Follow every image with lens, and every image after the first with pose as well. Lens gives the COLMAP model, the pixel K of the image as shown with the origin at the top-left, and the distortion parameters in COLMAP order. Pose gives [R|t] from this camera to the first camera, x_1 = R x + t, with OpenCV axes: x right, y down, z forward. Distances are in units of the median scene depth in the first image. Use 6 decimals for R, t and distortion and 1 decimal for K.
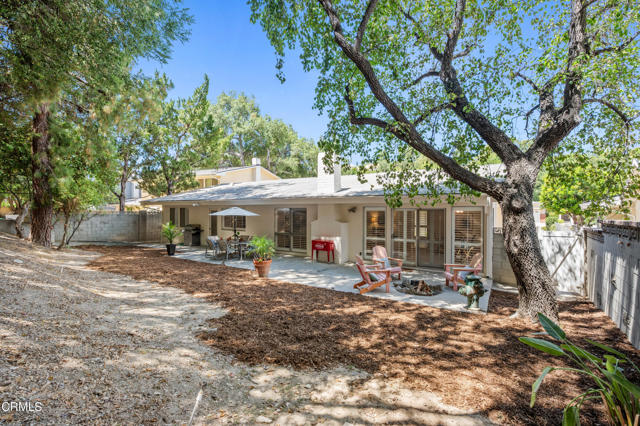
lens RADIAL K [[293.9, 0, 320.0], [0, 293.9, 211.9], [0, 0, 1]] dist [0.002501, 0.000038]
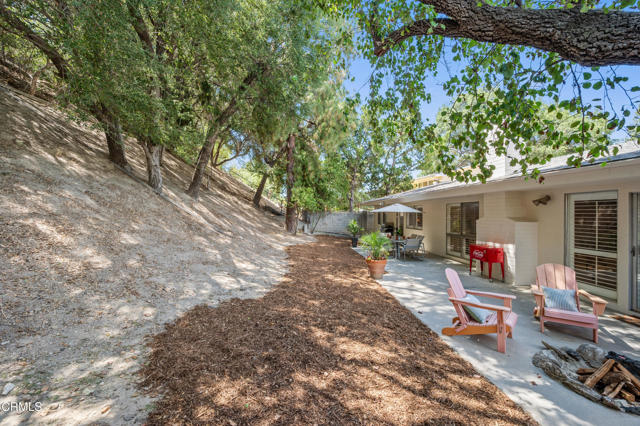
lens RADIAL K [[256.8, 0, 319.8], [0, 256.8, 216.0], [0, 0, 1]] dist [0.000150, 0.000012]
pose [[0.584342, 0.003582, -0.811500, 0.271084], [-0.005361, 0.999985, 0.000554, 0.026389], [0.811490, 0.004026, 0.584352, 0.325013]]
